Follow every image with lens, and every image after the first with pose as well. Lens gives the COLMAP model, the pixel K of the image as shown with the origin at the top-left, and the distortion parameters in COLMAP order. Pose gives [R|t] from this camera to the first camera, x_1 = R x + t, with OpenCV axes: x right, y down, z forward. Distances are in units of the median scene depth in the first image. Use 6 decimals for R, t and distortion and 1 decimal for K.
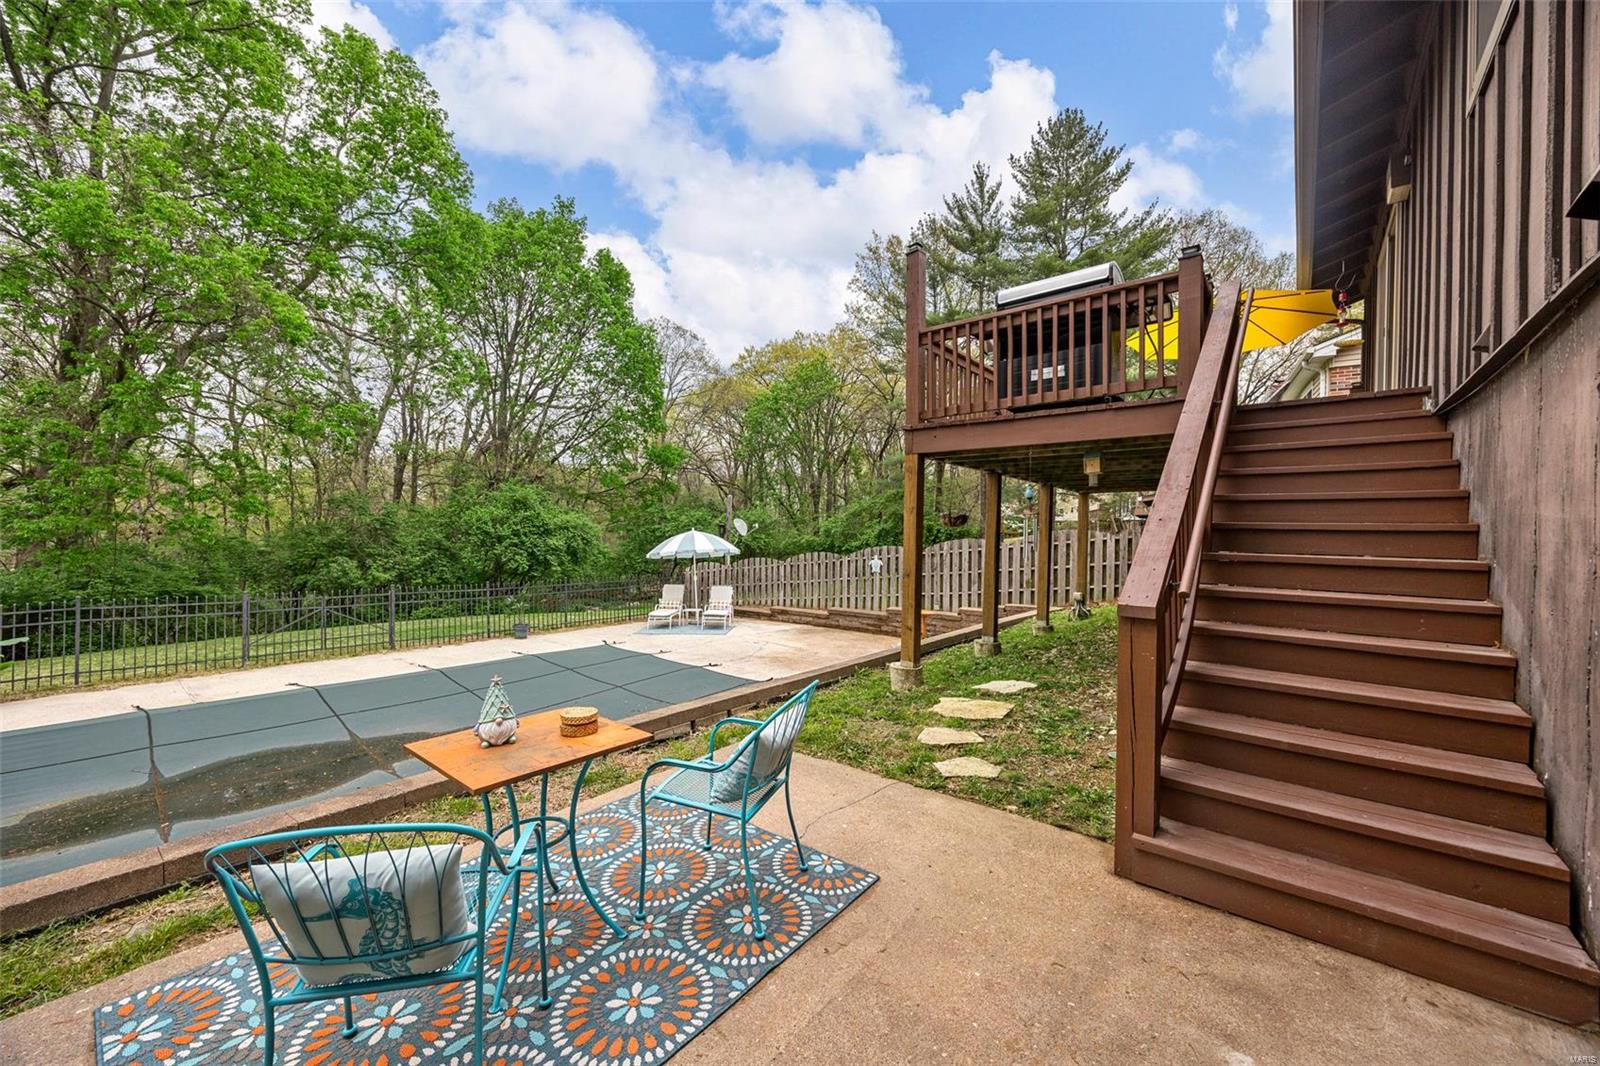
lens RADIAL K [[604.9, 0, 782.9], [0, 604.9, 539.0], [0, 0, 1]] dist [-0.011135, 0.001048]
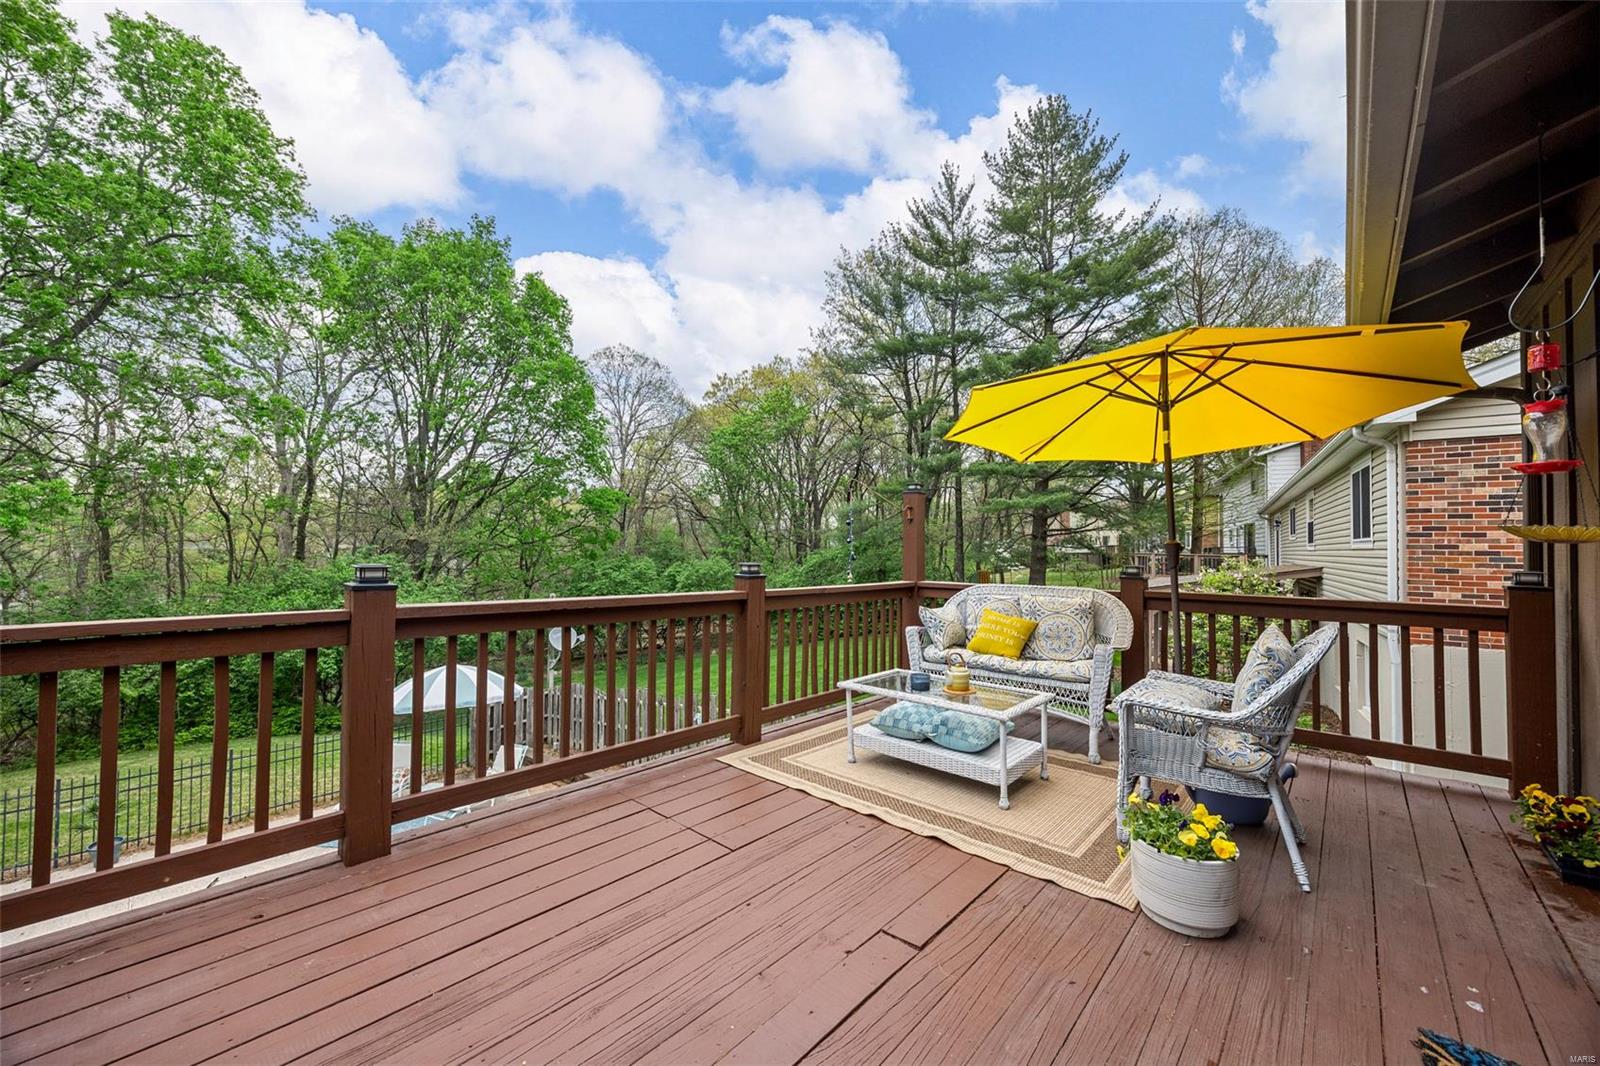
lens RADIAL K [[604.9, 0, 792.6], [0, 604.9, 535.9], [0, 0, 1]] dist [-0.011135, 0.001048]
pose [[0.999342, -0.008420, -0.035273, 0.134063], [0.007250, 0.999423, -0.033177, -0.069136], [0.035532, 0.032900, 0.998827, 0.158266]]
